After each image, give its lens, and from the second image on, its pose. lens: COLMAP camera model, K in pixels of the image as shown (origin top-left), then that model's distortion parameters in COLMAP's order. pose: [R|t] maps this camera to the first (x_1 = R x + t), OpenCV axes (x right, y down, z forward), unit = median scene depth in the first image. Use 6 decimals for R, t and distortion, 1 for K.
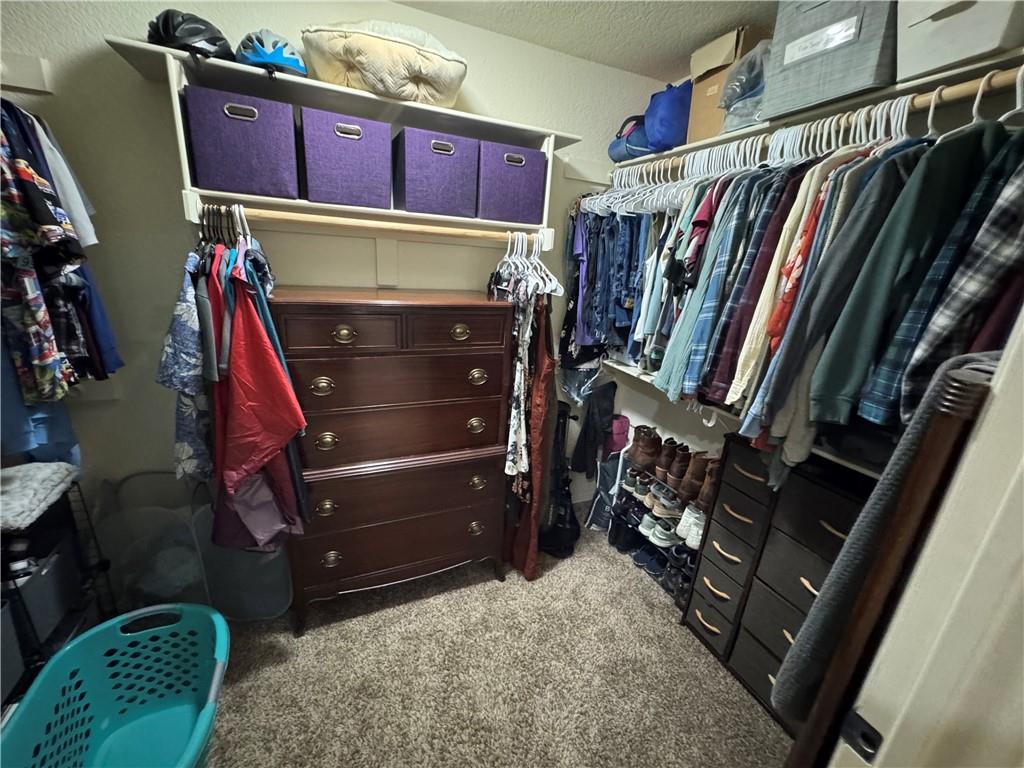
lens RADIAL K [[411.7, 0, 509.7], [0, 411.7, 385.3], [0, 0, 1]] dist [-0.002038, 0.000313]
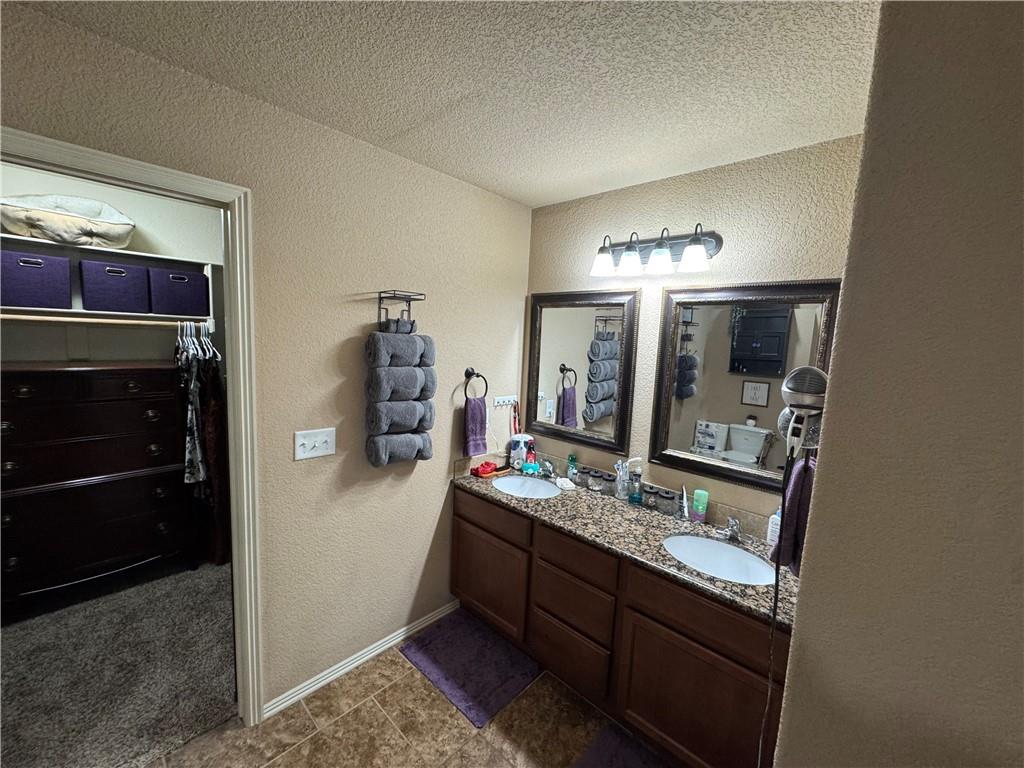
lens RADIAL K [[411.7, 0, 510.4], [0, 411.7, 387.1], [0, 0, 1]] dist [-0.002038, 0.000313]
pose [[0.921503, -0.065528, 0.382804, 0.535573], [0.124932, 0.983288, -0.132423, 0.229041], [-0.367729, 0.169853, 0.914289, -0.827788]]
